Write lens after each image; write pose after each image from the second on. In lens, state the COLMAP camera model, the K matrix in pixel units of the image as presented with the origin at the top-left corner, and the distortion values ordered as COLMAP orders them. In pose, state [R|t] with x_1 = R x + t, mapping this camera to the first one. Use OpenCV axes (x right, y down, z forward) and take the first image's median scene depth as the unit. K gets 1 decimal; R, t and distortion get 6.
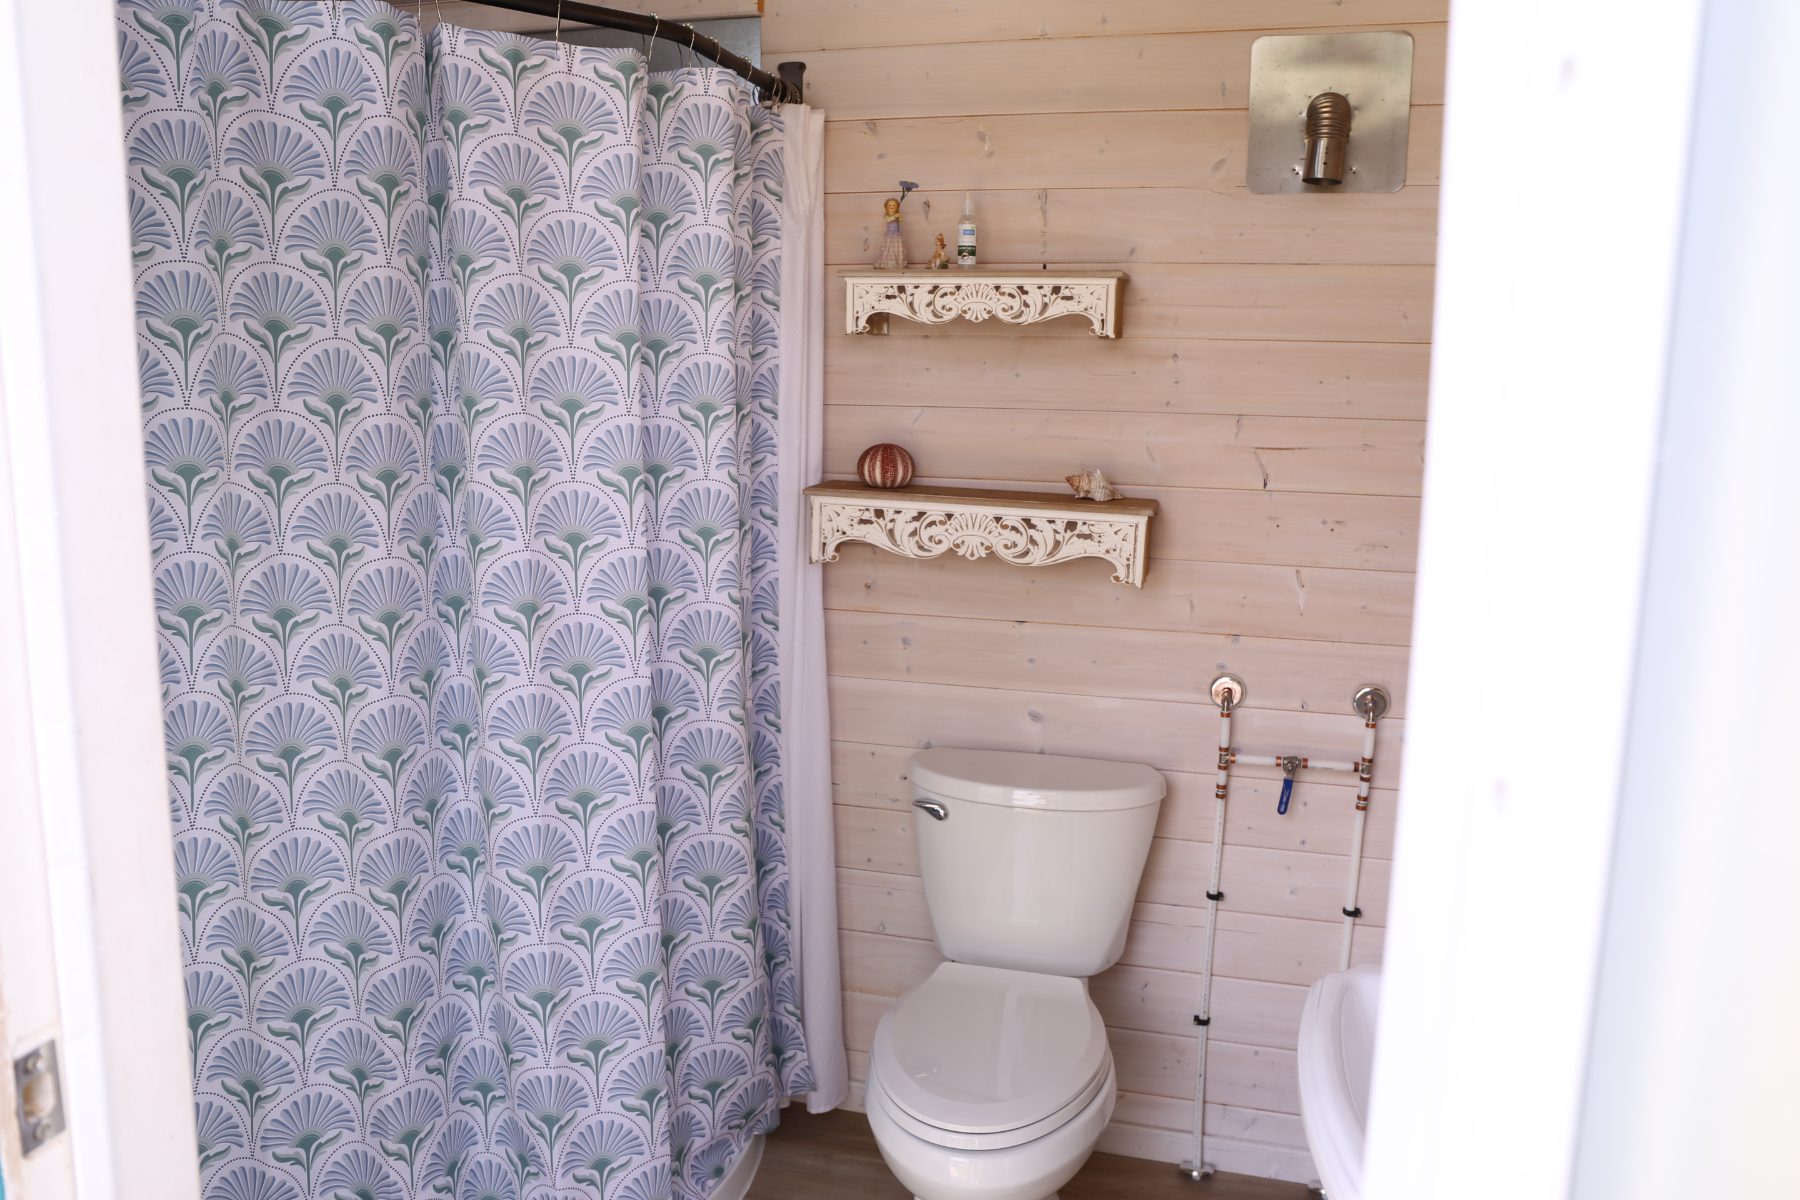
lens RADIAL K [[1239.5, 0, 901.3], [0, 1239.5, 590.5], [0, 0, 1]] dist [-0.104210, 0.091840]
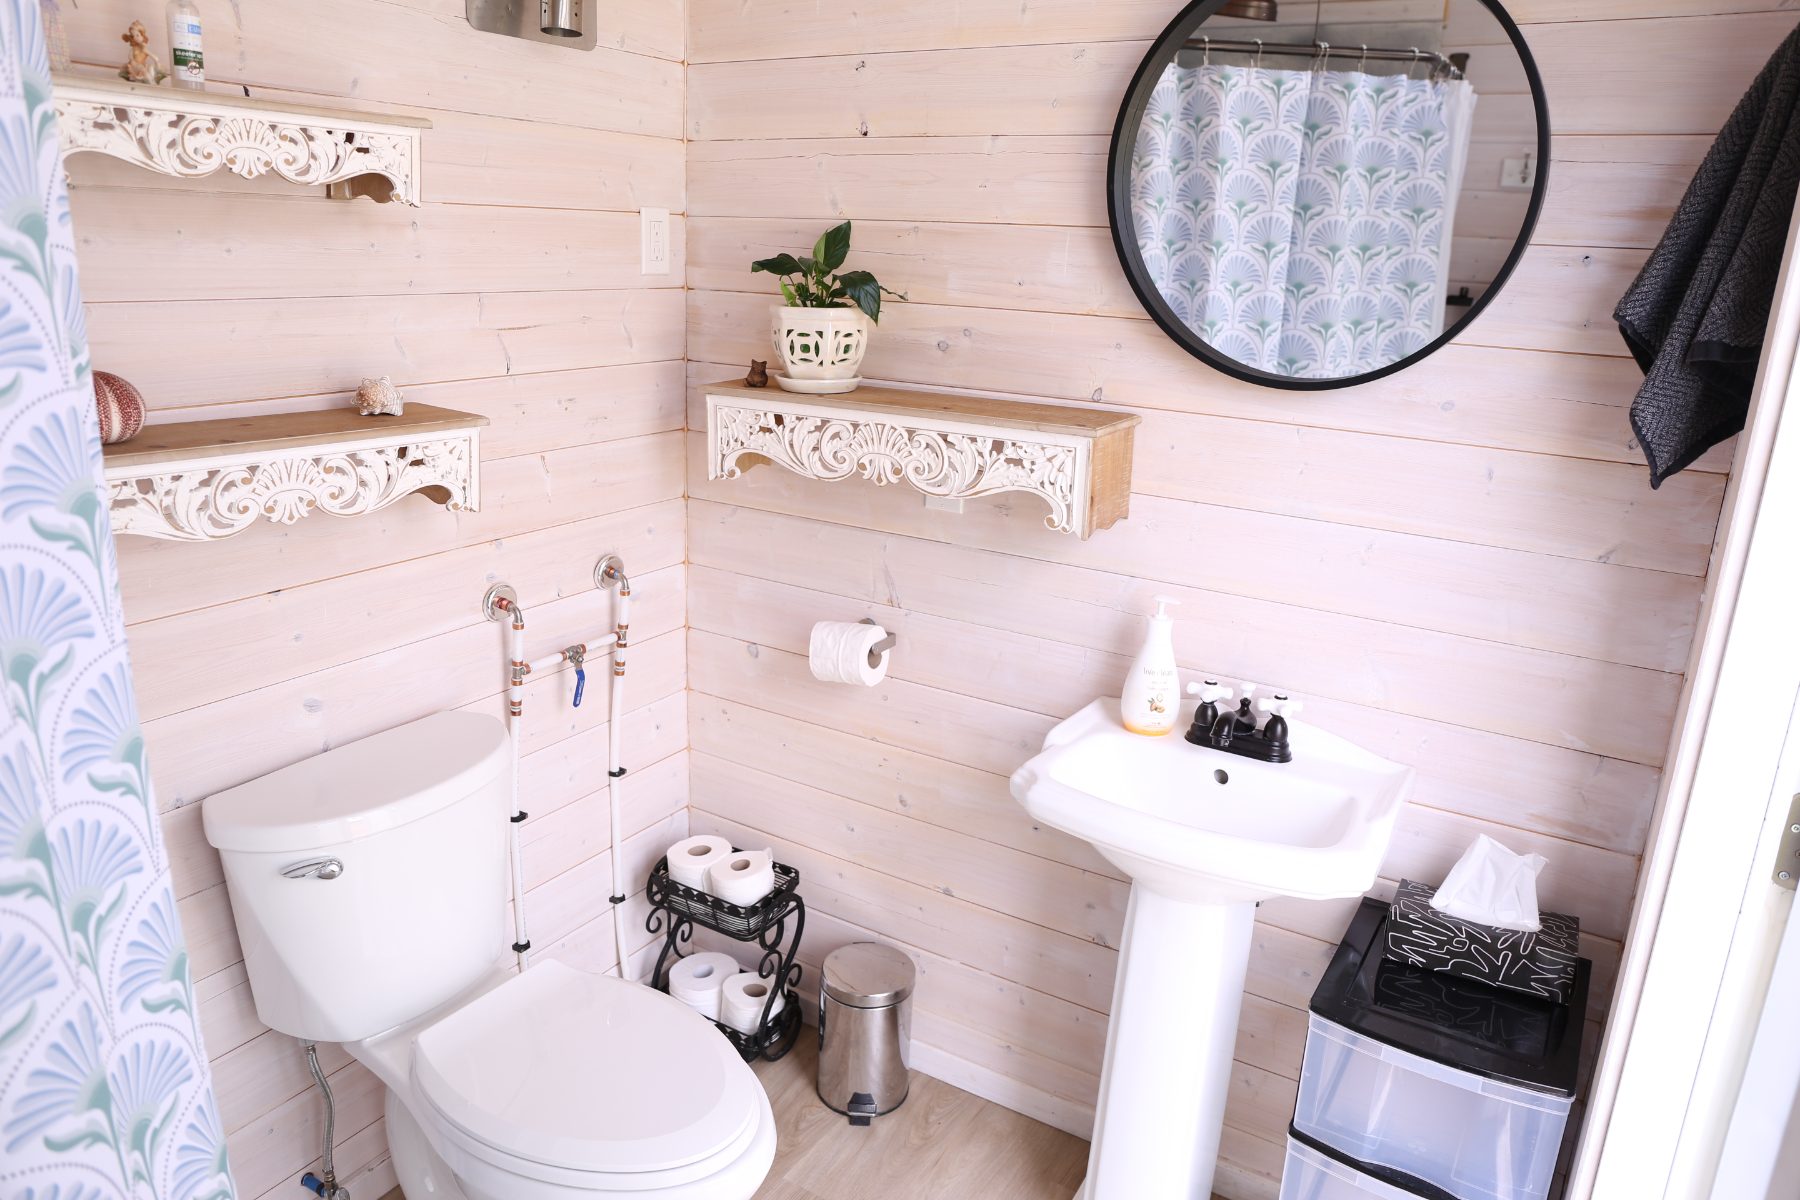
lens RADIAL K [[1239.5, 0, 901.3], [0, 1239.5, 590.5], [0, 0, 1]] dist [-0.104210, 0.091840]
pose [[0.286073, -0.273433, 0.918366, -0.496031], [0.110108, 0.961453, 0.251962, -0.126093], [-0.951861, 0.029040, 0.305153, 0.461108]]
